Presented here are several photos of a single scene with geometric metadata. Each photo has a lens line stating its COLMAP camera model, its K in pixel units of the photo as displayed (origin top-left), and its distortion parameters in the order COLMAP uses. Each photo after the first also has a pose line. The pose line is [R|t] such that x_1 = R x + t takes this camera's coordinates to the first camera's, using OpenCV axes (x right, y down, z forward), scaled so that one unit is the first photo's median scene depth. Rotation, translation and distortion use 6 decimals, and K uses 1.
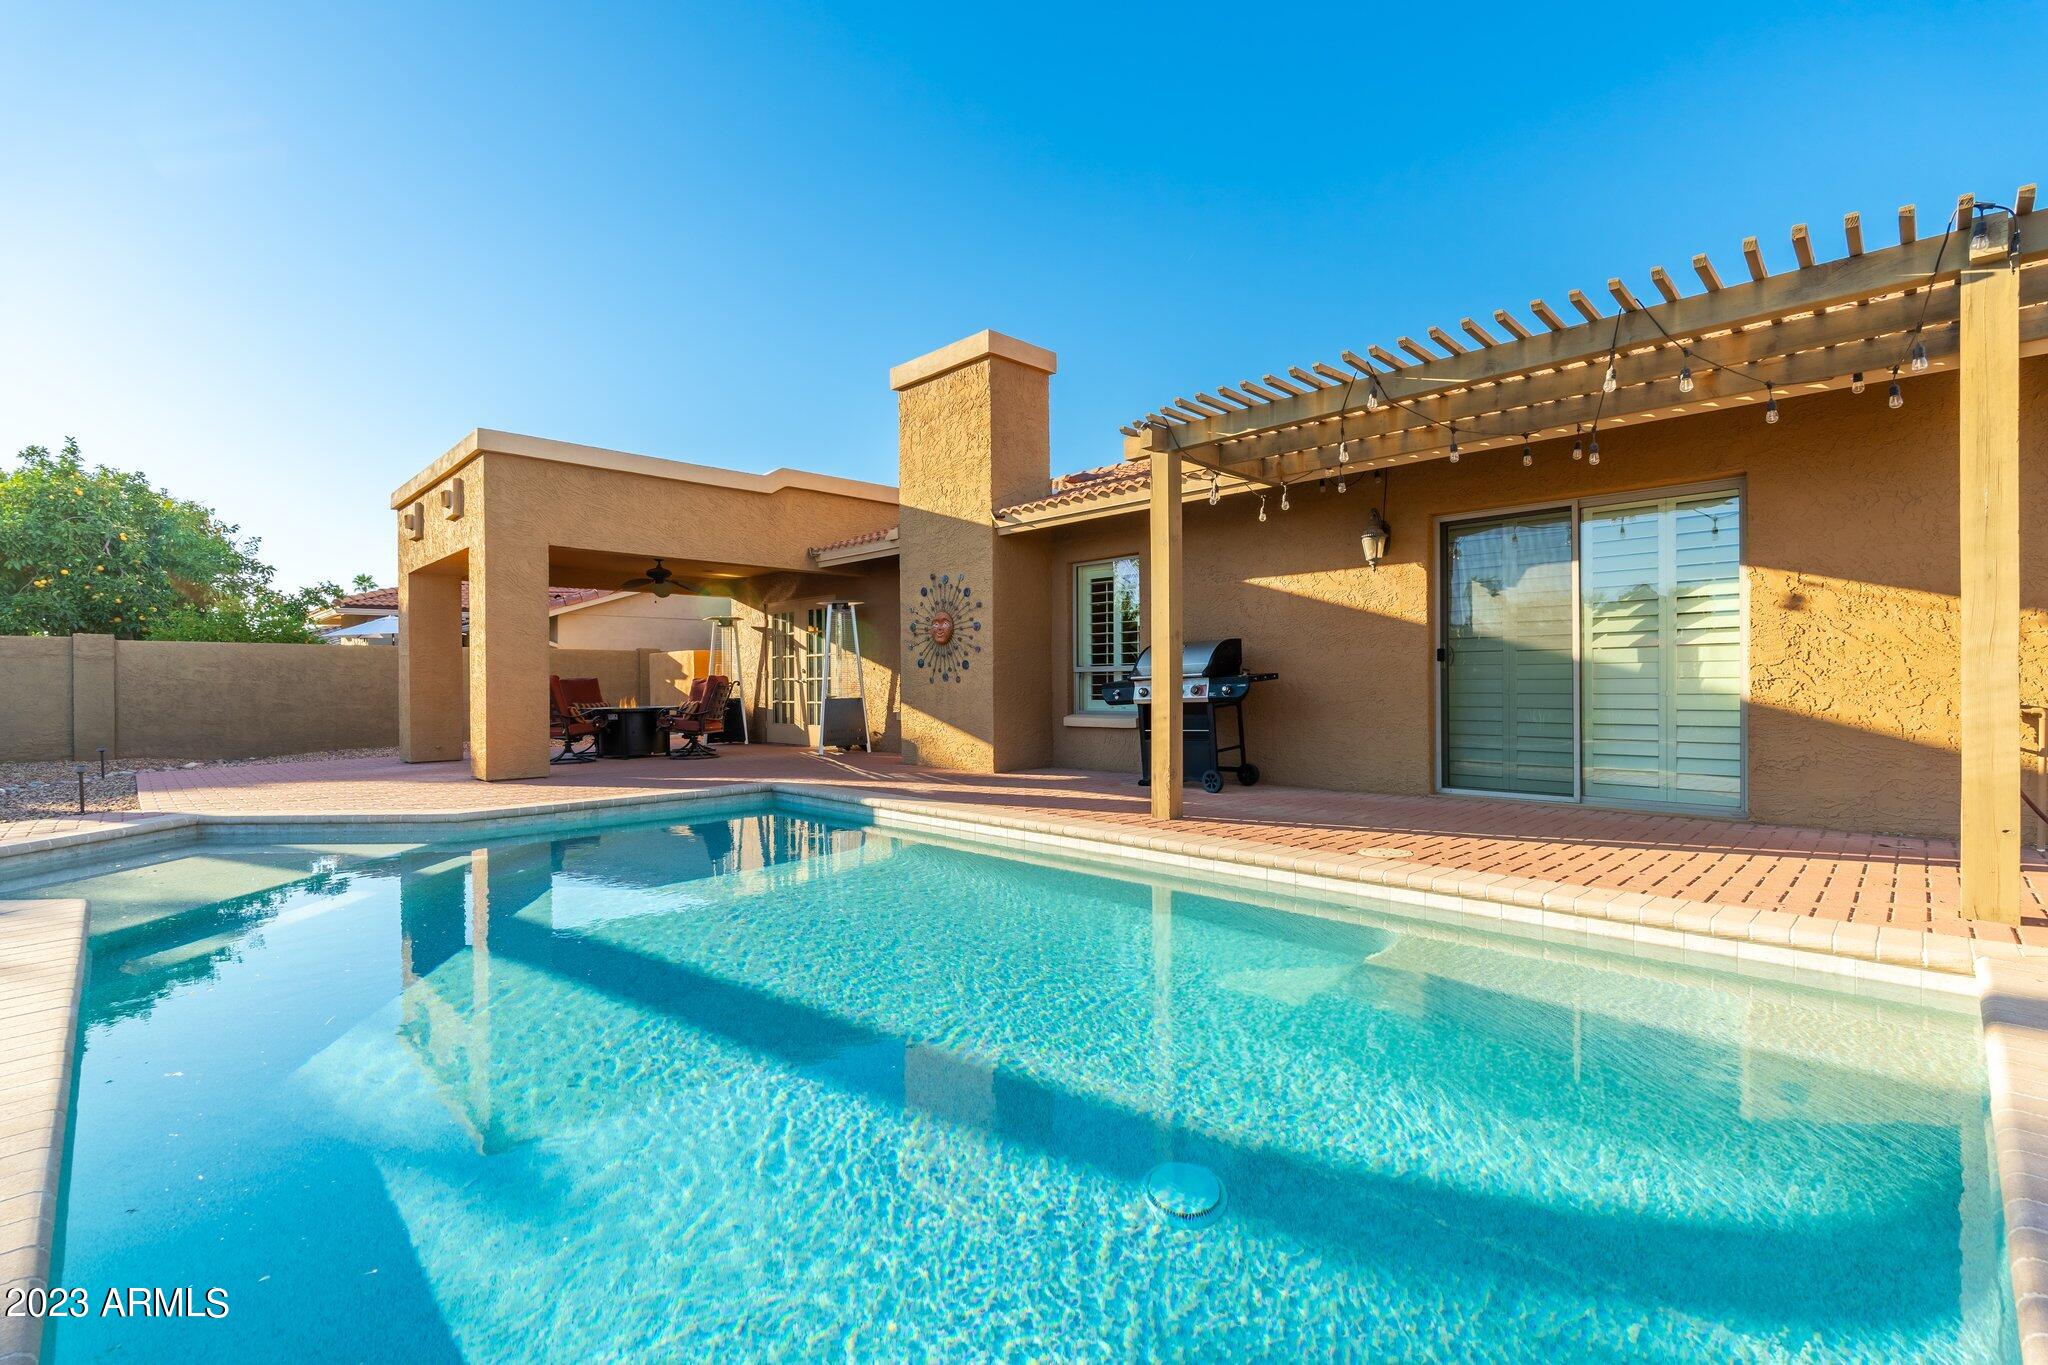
lens RADIAL K [[913.1, 0, 1022.1], [0, 913.1, 681.4], [0, 0, 1]] dist [0.002629, 0.000094]
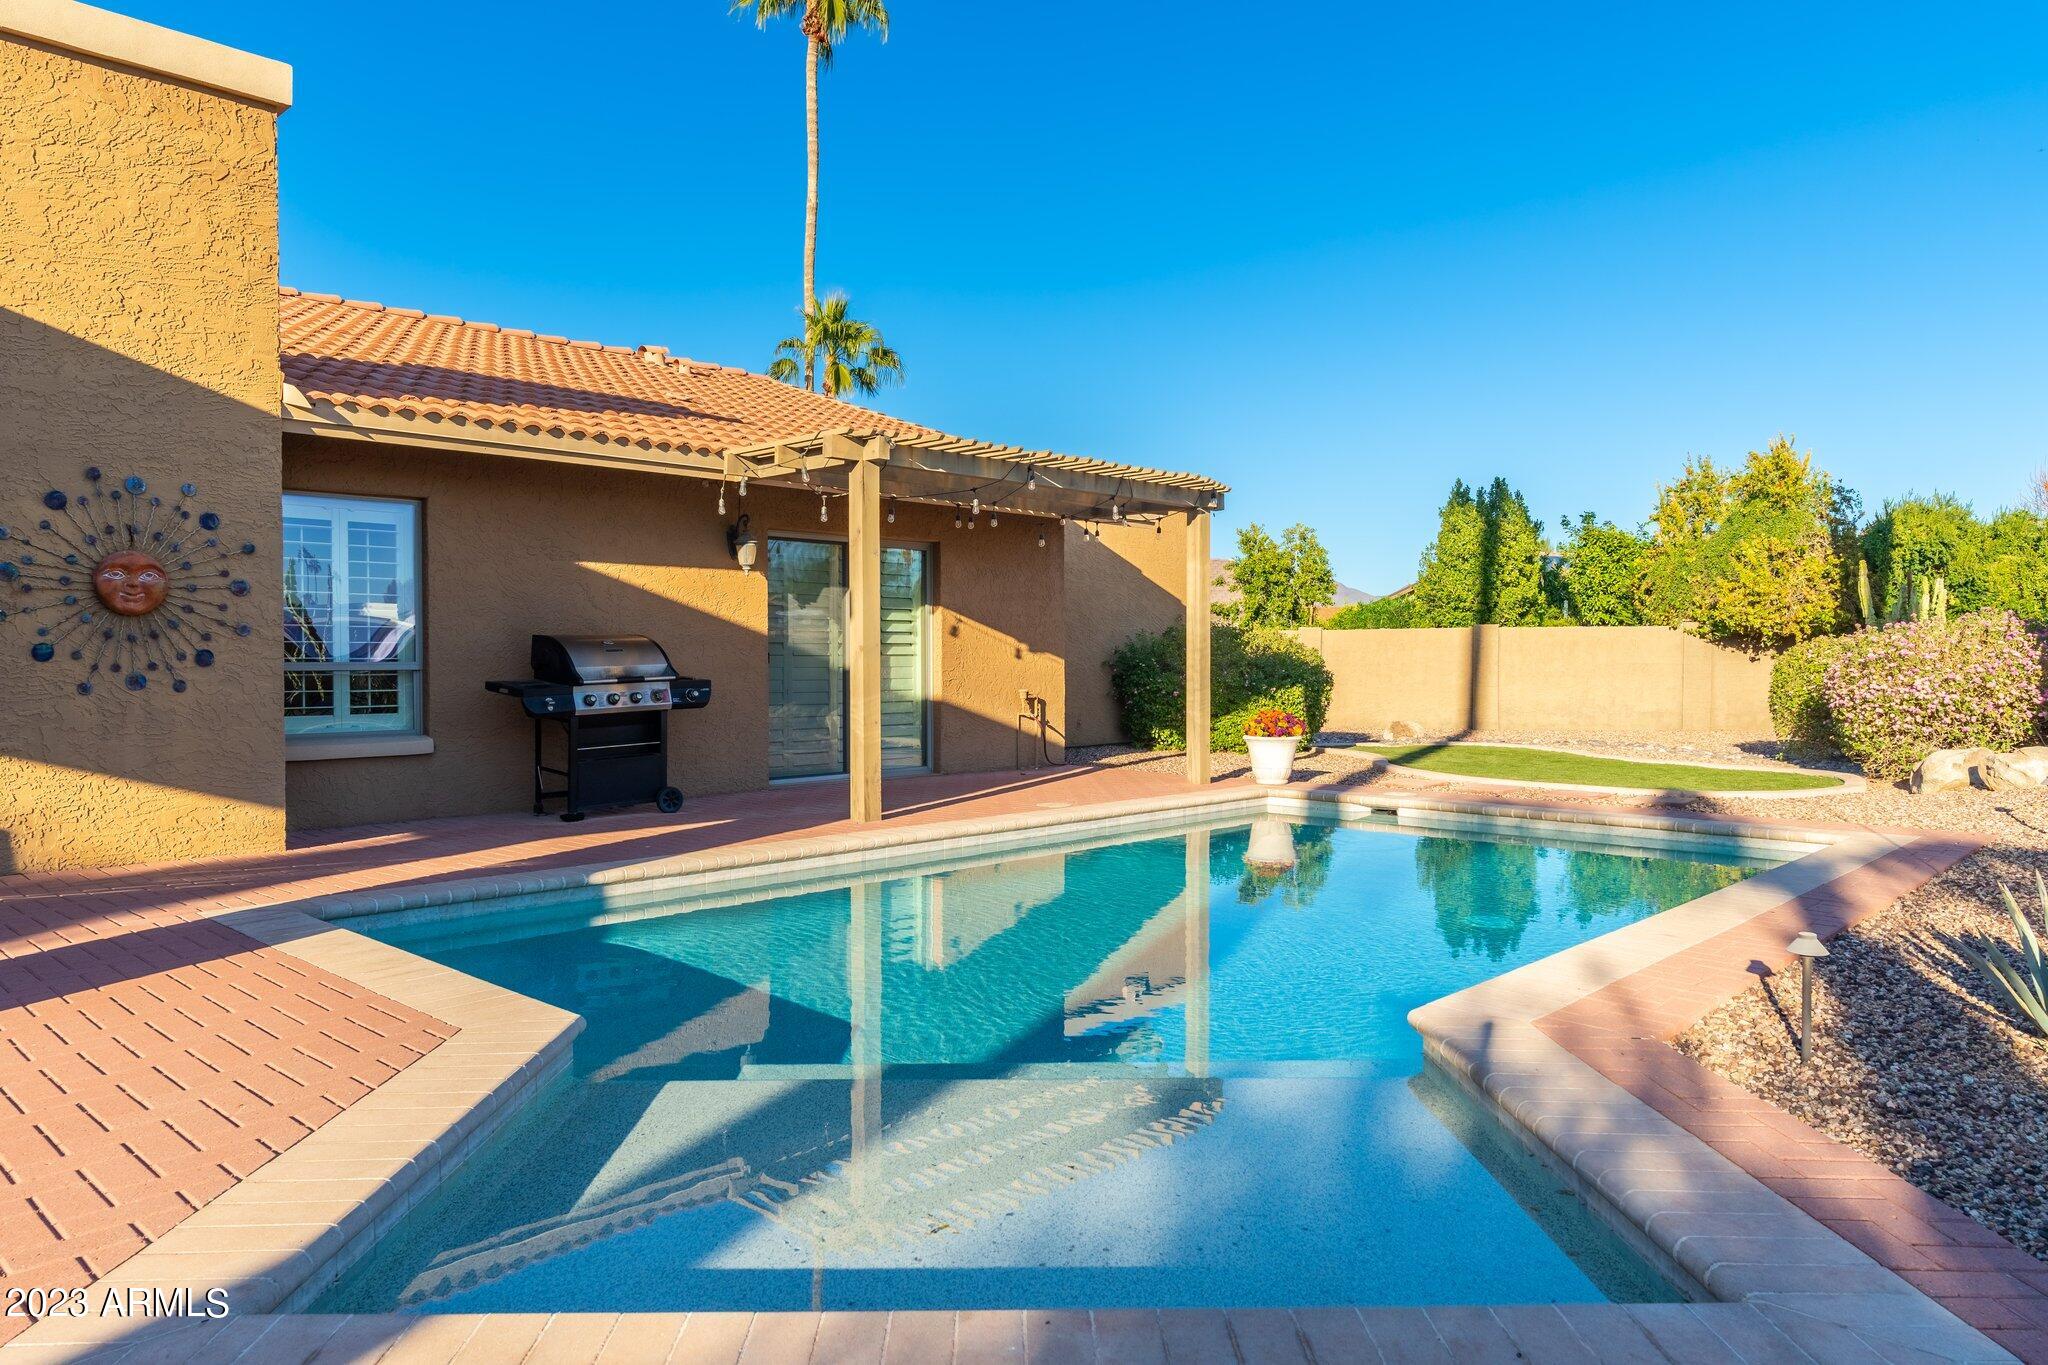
lens RADIAL K [[1366.9, 0, 1024.6], [0, 1366.9, 679.5], [0, 0, 1]] dist [0.000227, -0.000219]
pose [[-0.045328, -0.009148, 0.998930, -0.895768], [-0.003745, 0.999953, 0.008987, -0.015006], [-0.998965, -0.003334, -0.045360, 0.576213]]
